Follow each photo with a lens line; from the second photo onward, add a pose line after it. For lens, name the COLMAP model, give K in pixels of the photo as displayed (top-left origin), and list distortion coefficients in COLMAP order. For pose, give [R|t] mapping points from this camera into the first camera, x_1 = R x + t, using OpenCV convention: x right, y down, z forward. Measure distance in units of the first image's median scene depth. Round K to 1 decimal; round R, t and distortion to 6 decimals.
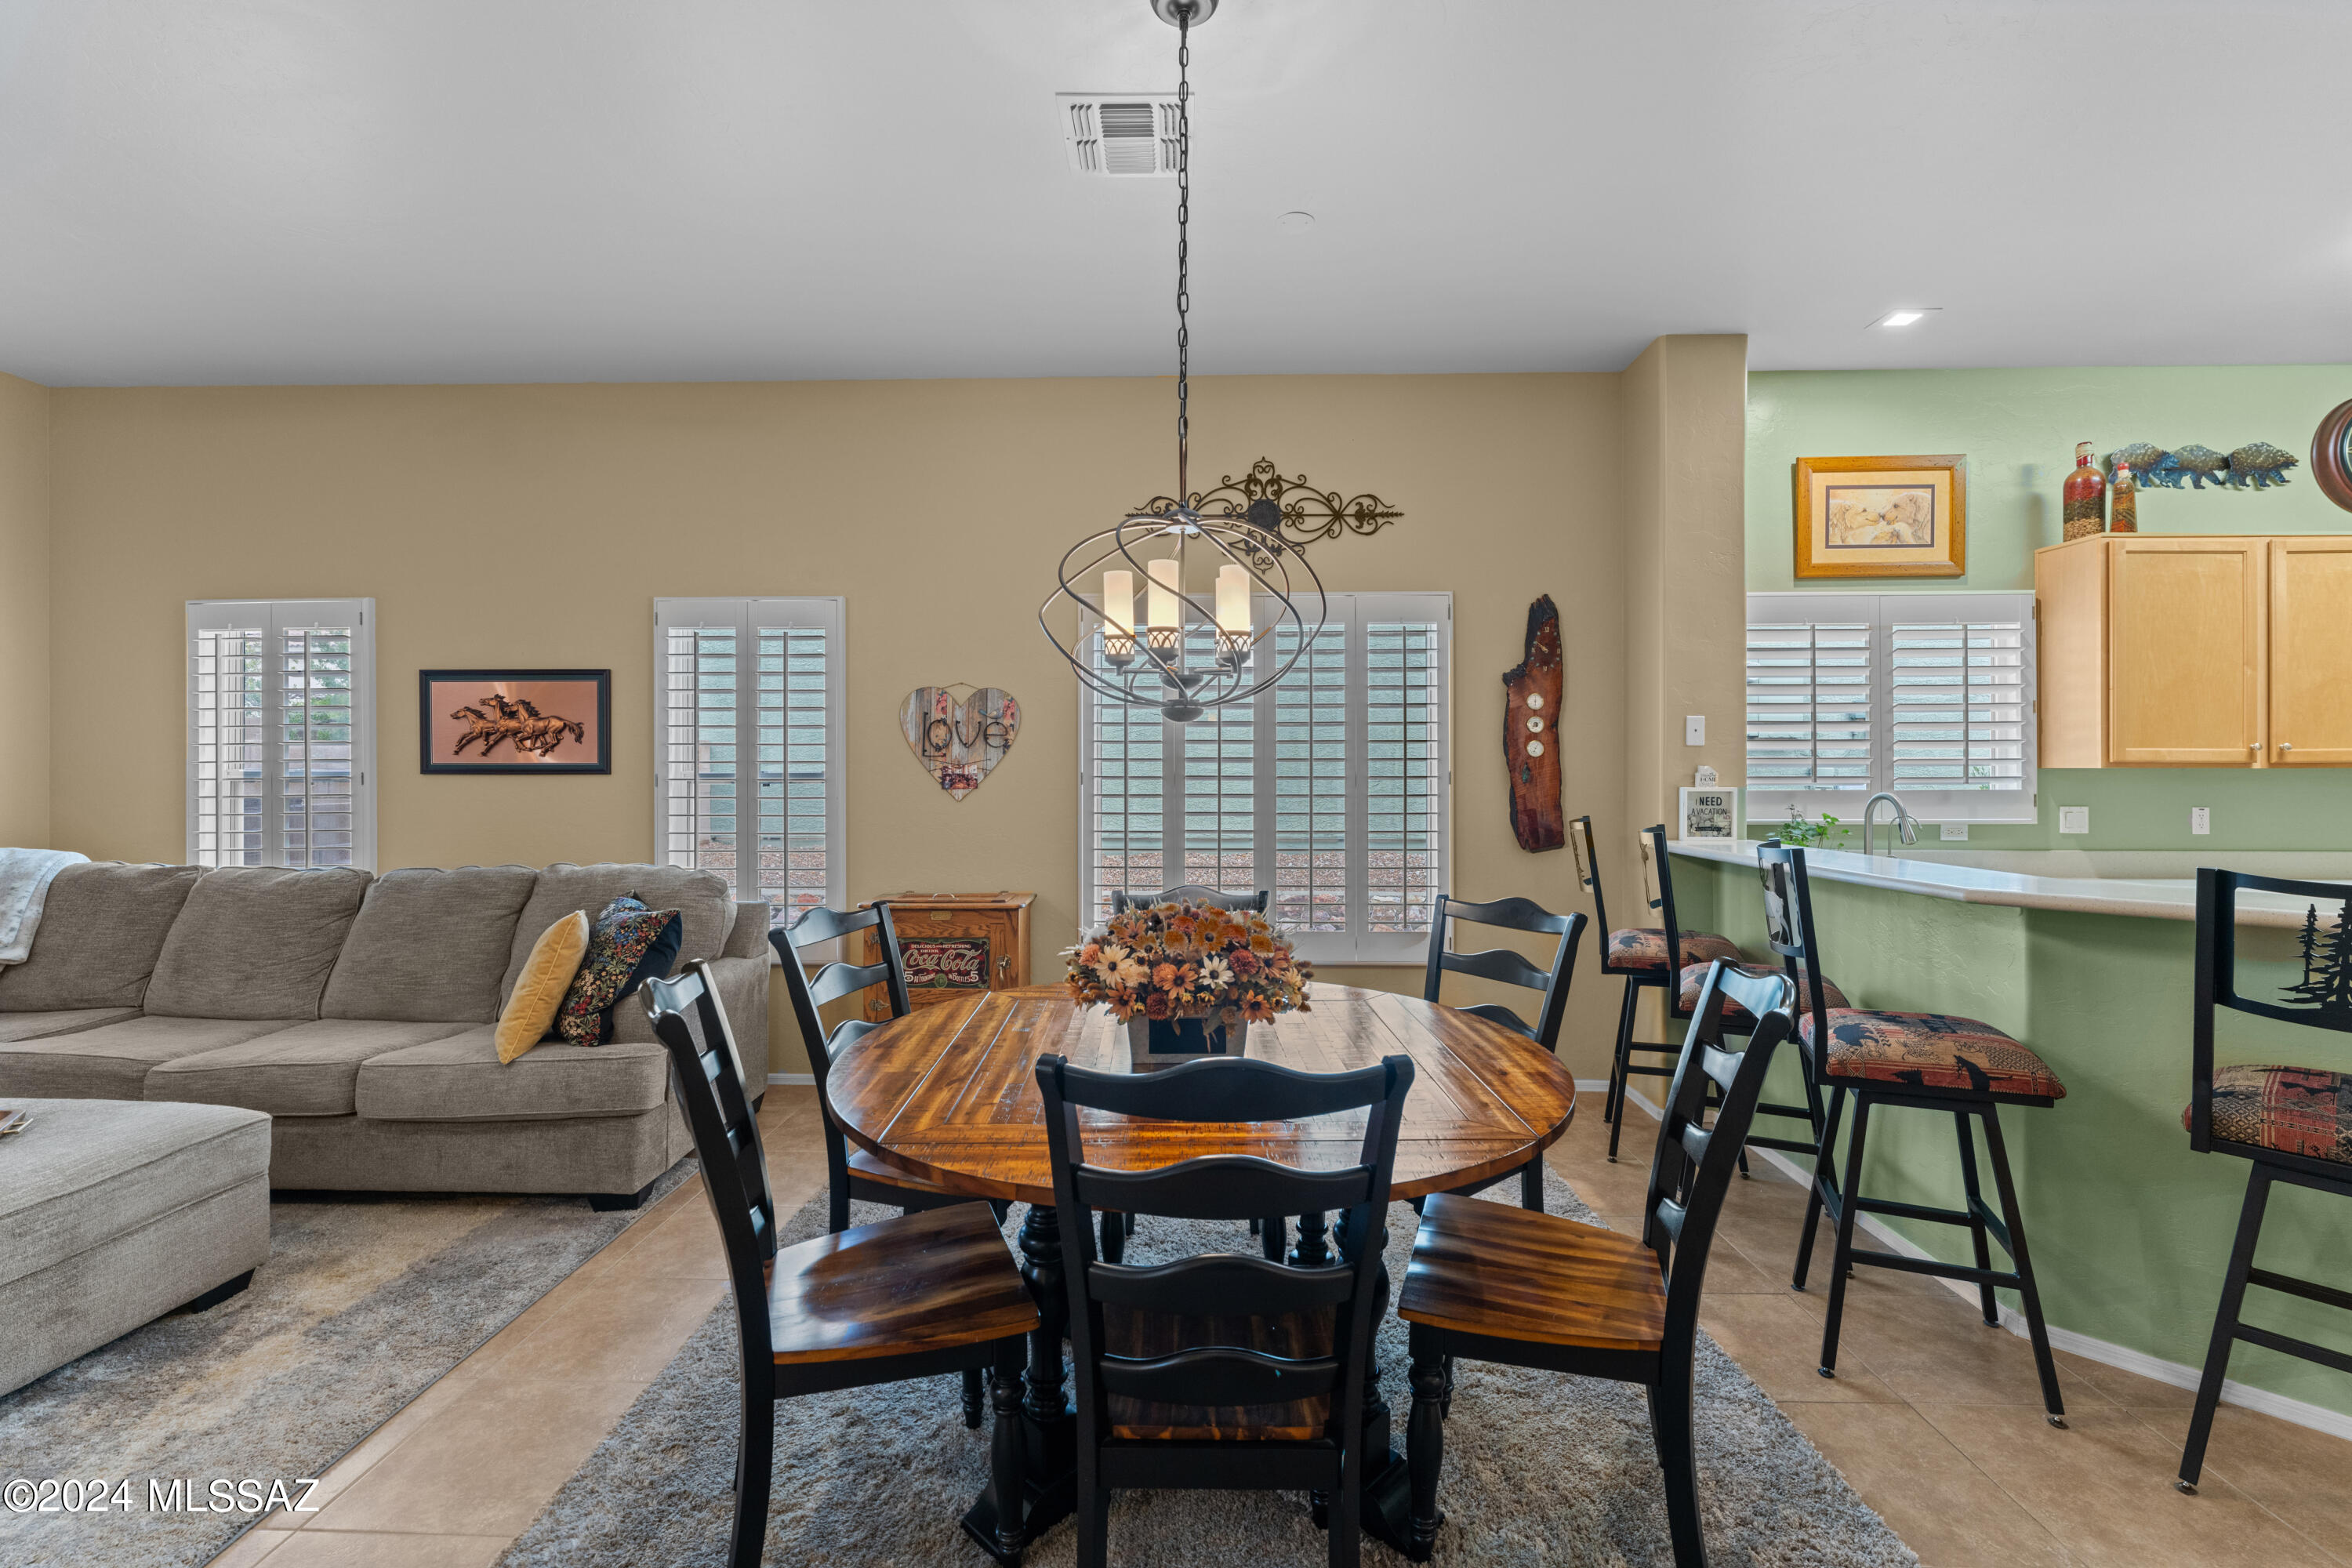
lens RADIAL K [[1001.1, 0, 1174.9], [0, 1001.1, 768.6], [0, 0, 1]] dist [-0.002325, 0.000901]
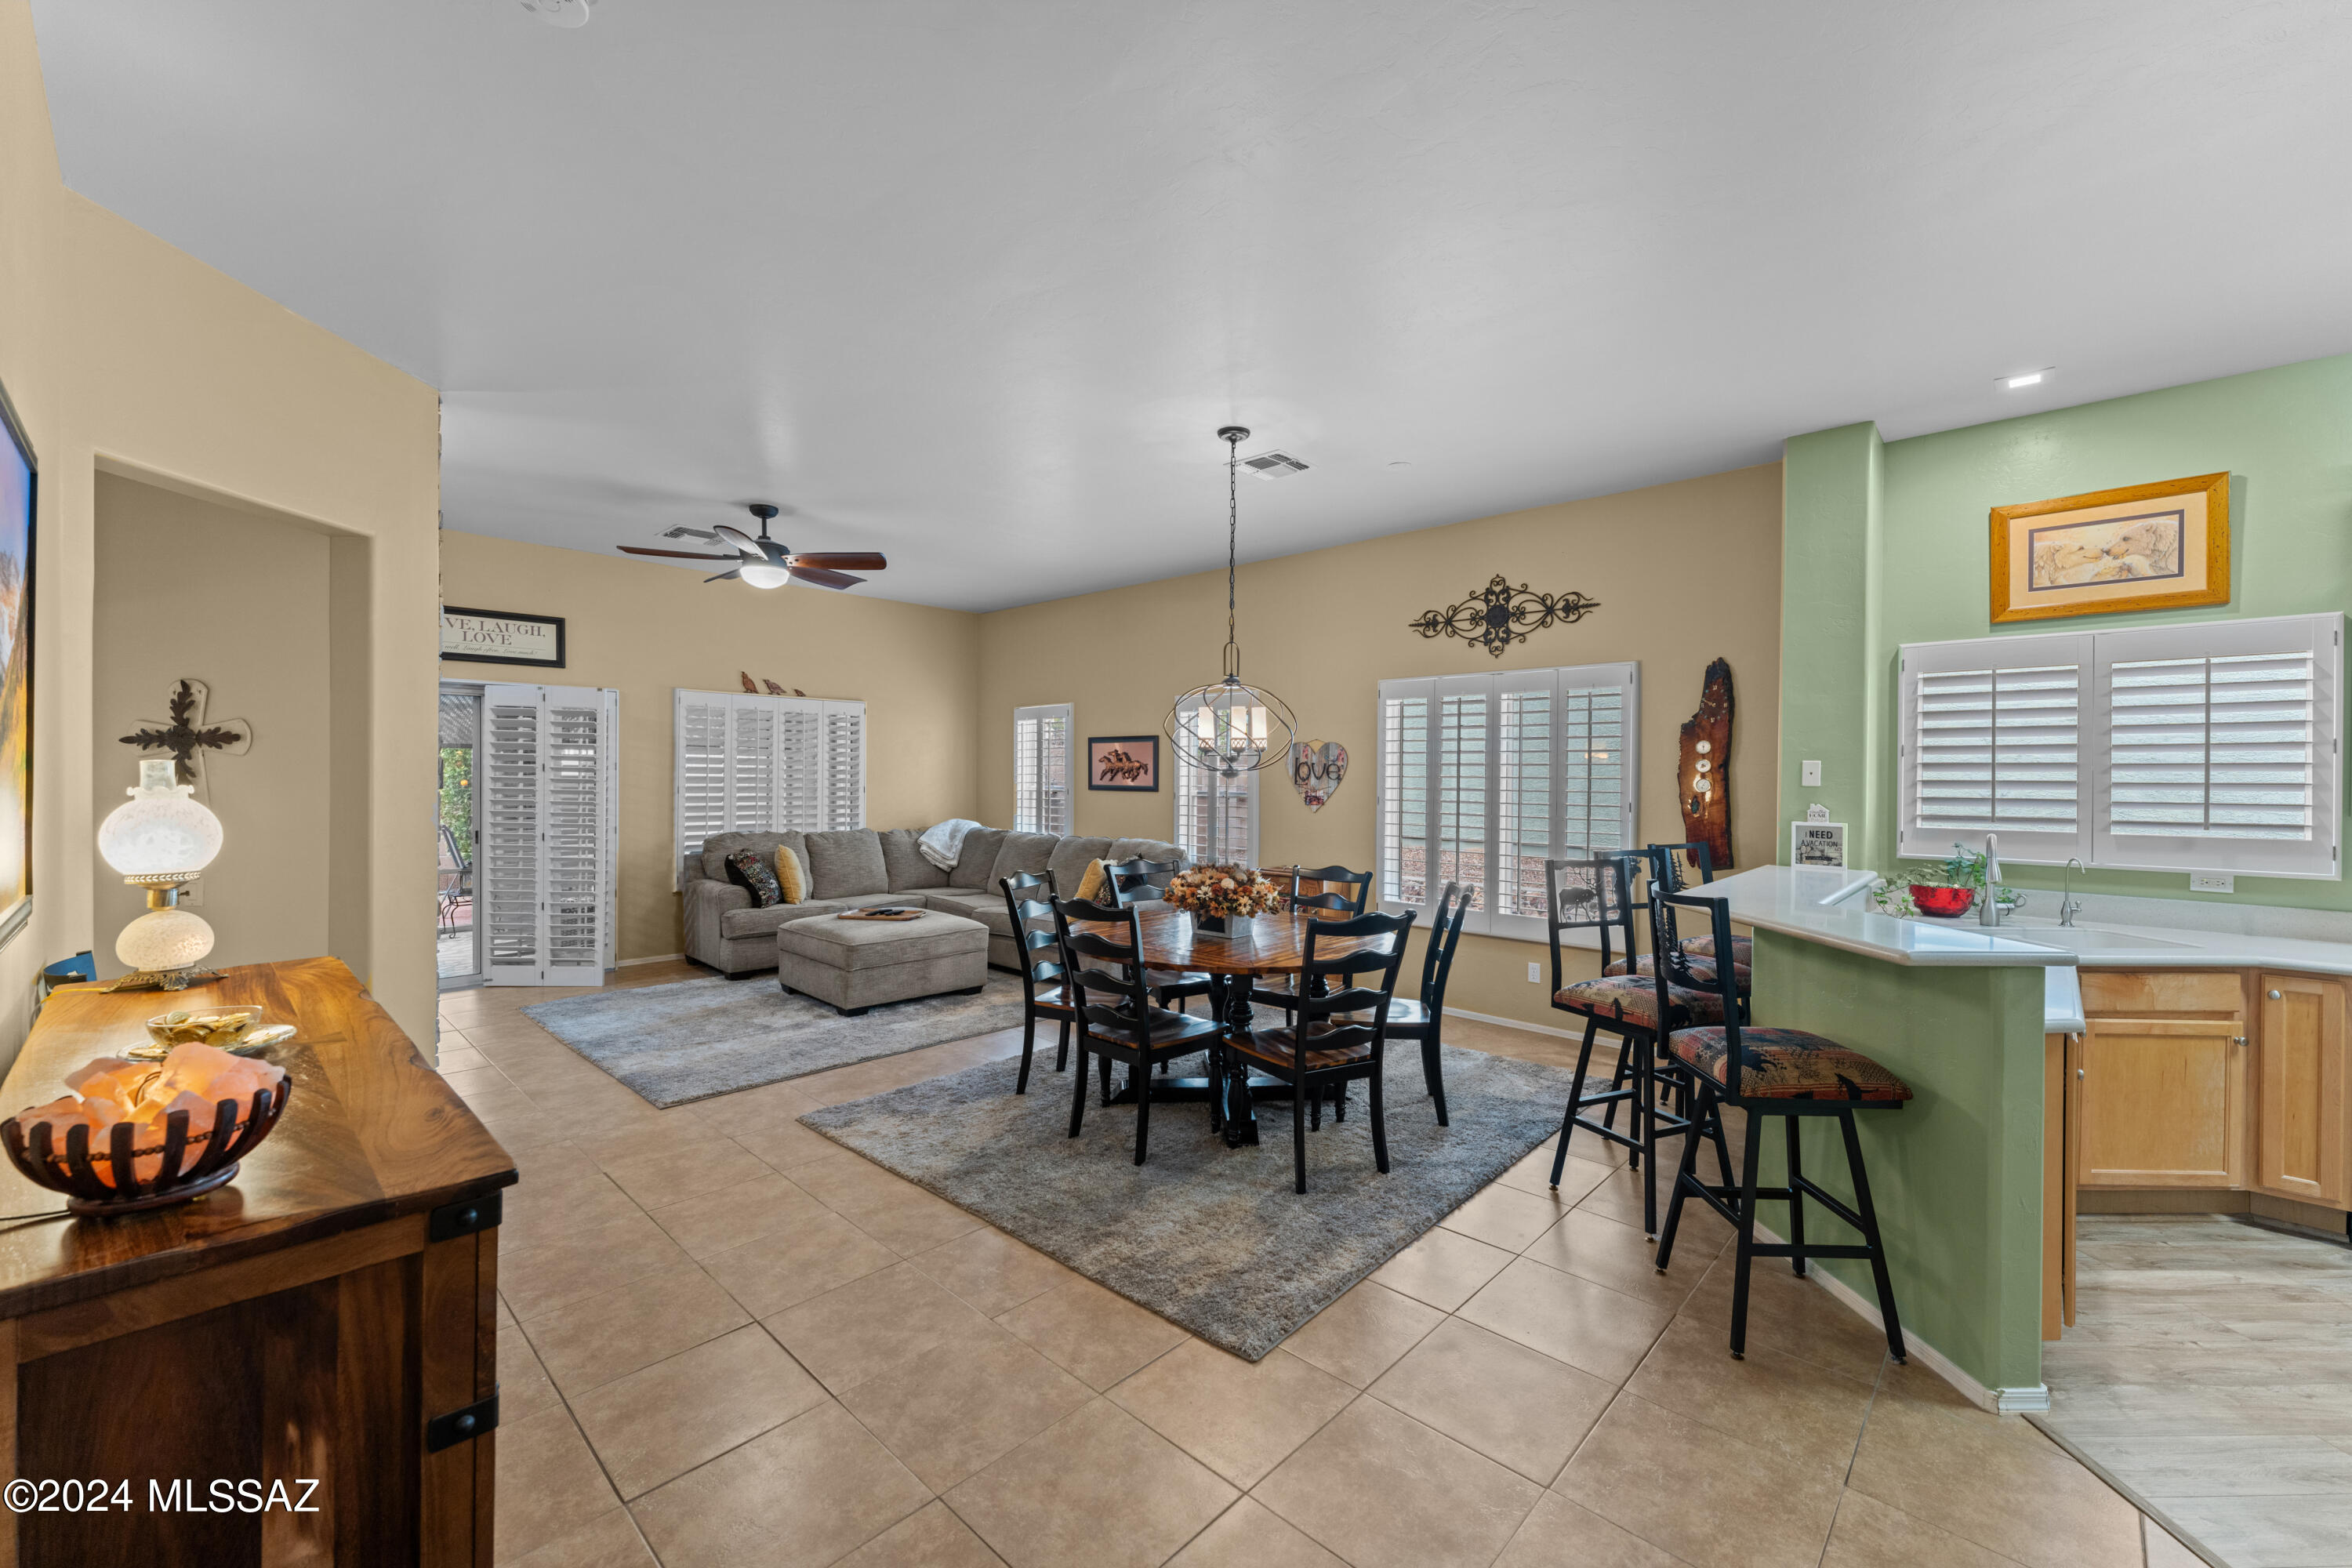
lens RADIAL K [[944.4, 0, 1181.6], [0, 944.4, 780.6], [0, 0, 1]] dist [-0.001337, 0.000988]
pose [[0.744422, 0.011195, -0.667616, 0.644958], [-0.008458, 0.999937, 0.007337, -0.028726], [0.667656, 0.000186, 0.744470, -0.278401]]
